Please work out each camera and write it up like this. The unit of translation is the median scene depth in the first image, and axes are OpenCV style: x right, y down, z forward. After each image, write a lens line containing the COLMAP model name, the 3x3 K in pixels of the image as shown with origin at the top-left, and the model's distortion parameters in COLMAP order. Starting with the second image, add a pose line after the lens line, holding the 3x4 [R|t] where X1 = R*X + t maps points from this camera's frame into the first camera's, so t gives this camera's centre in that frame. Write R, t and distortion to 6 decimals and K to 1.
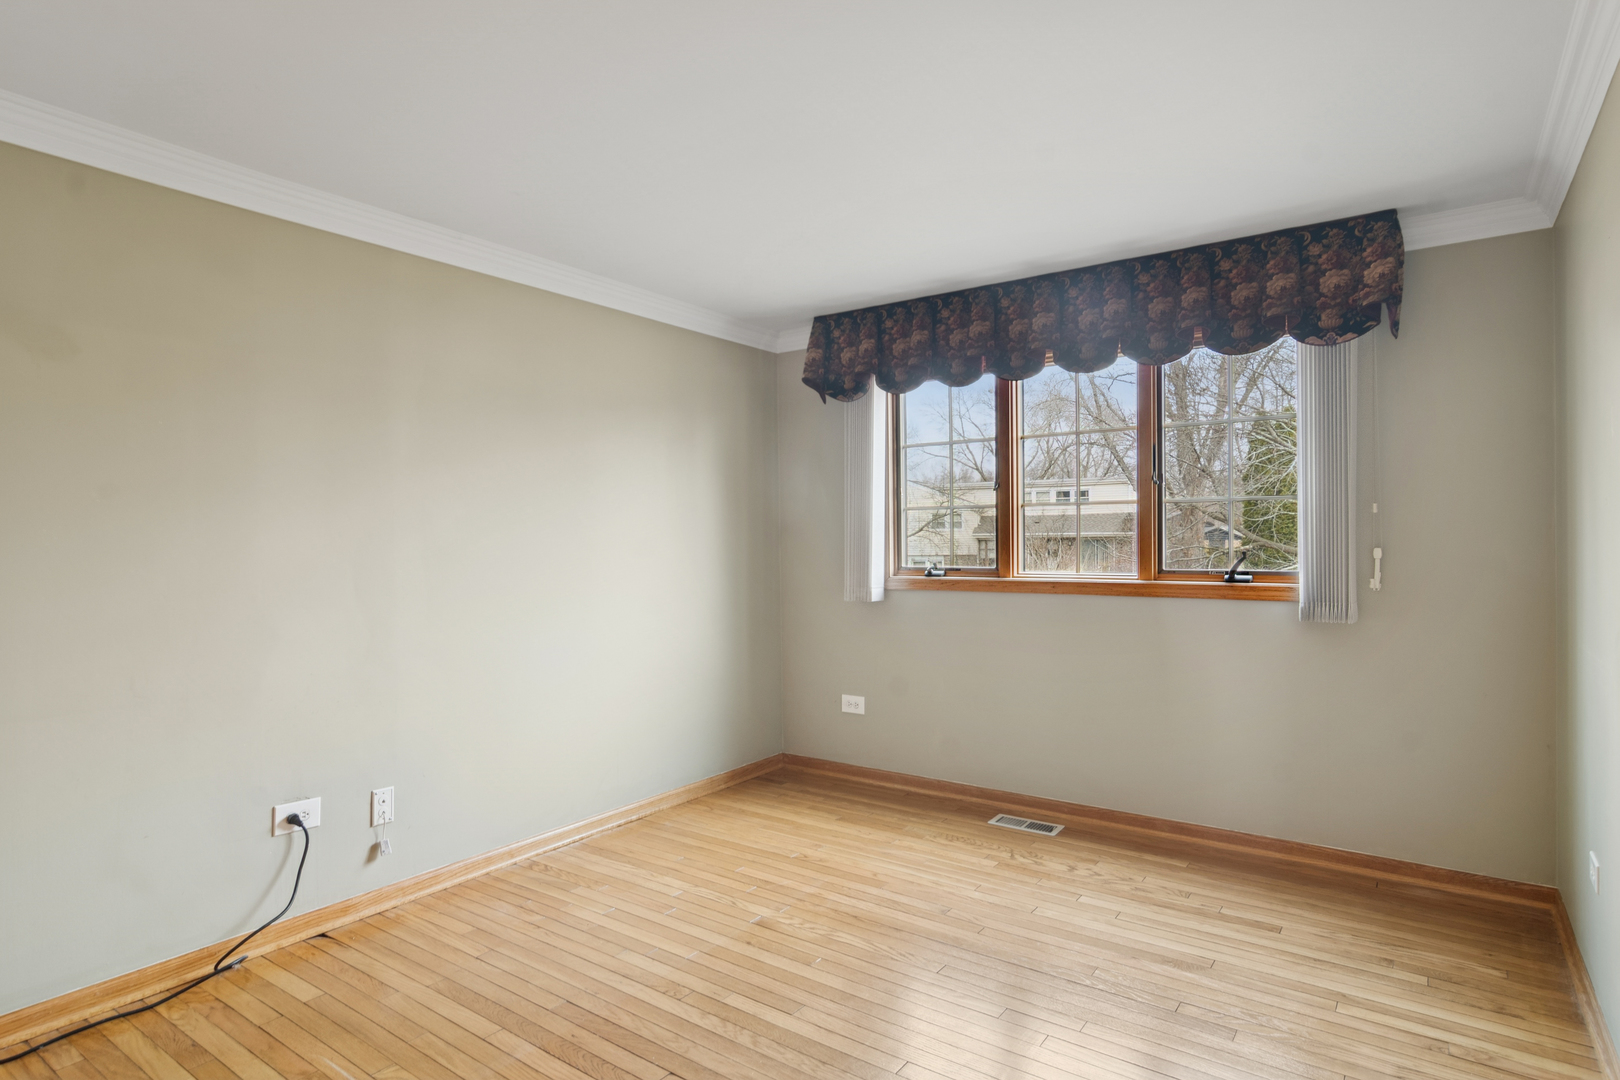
lens RADIAL K [[875.8, 0, 813.9], [0, 875.8, 535.0], [0, 0, 1]] dist [0.007892, 0.000712]
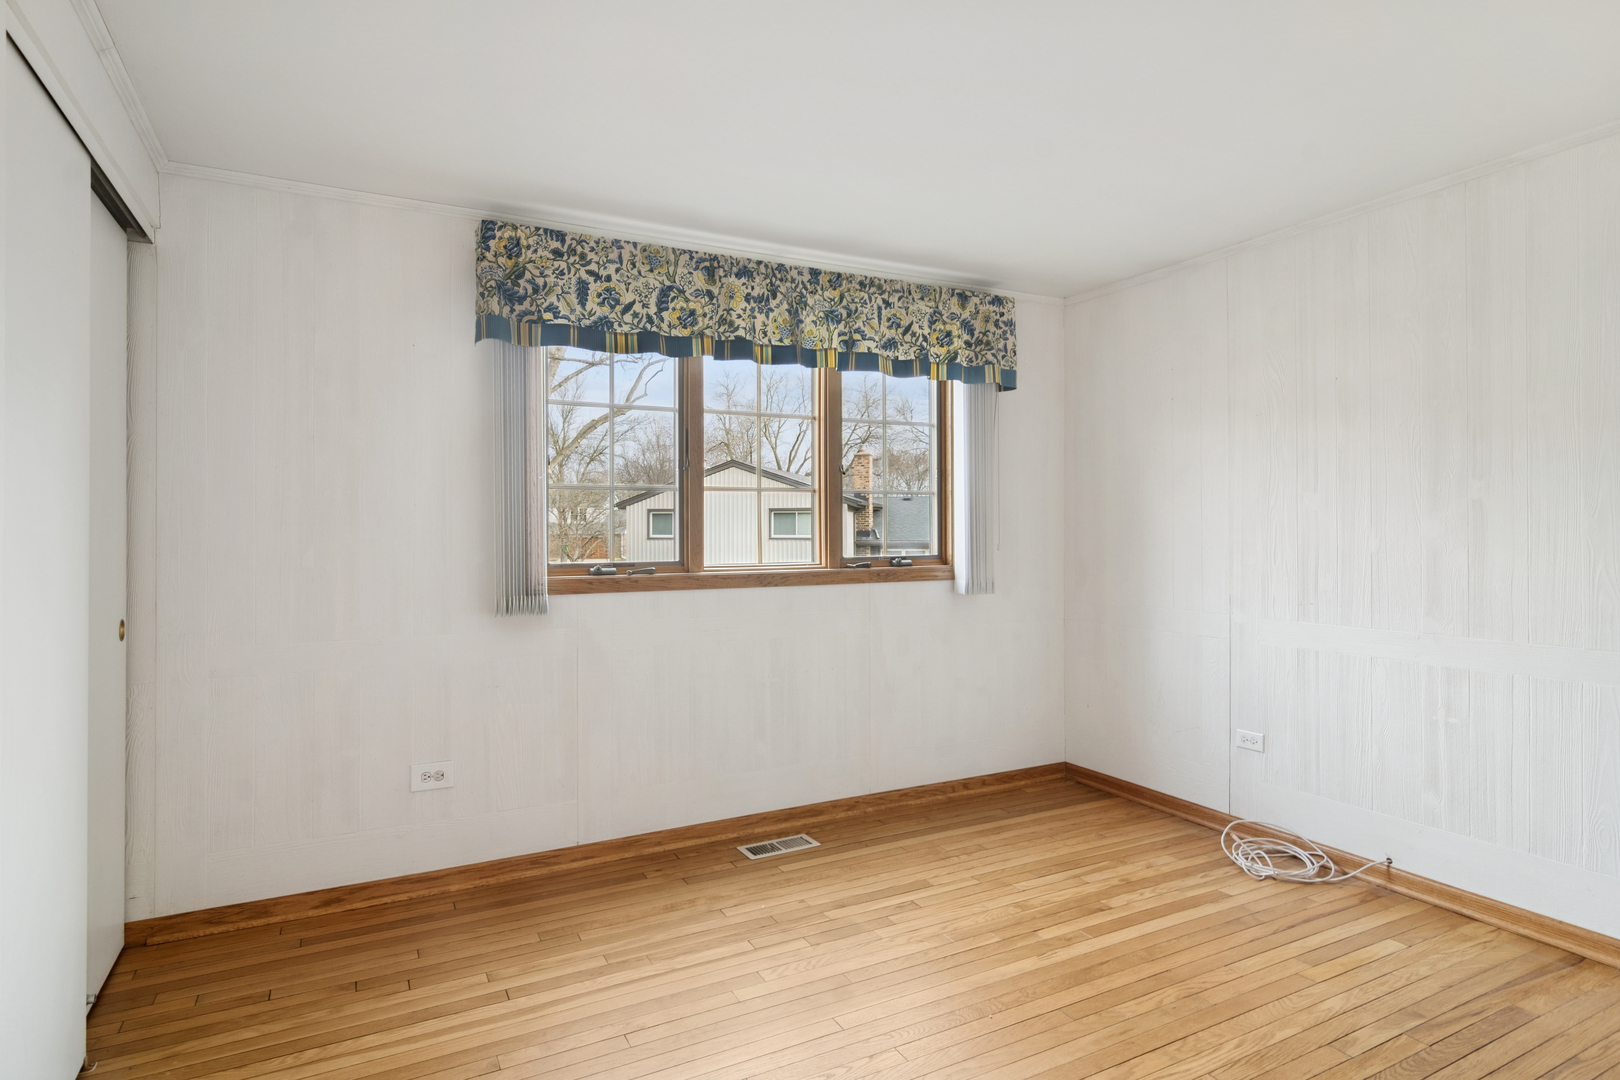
lens RADIAL K [[875.8, 0, 814.9], [0, 875.8, 538.9], [0, 0, 1]] dist [0.007892, 0.000712]
pose [[0.439537, -0.011200, 0.898155, -0.485322], [0.011595, 0.999910, 0.006795, 0.012875], [-0.898150, 0.007428, 0.439627, 0.522666]]
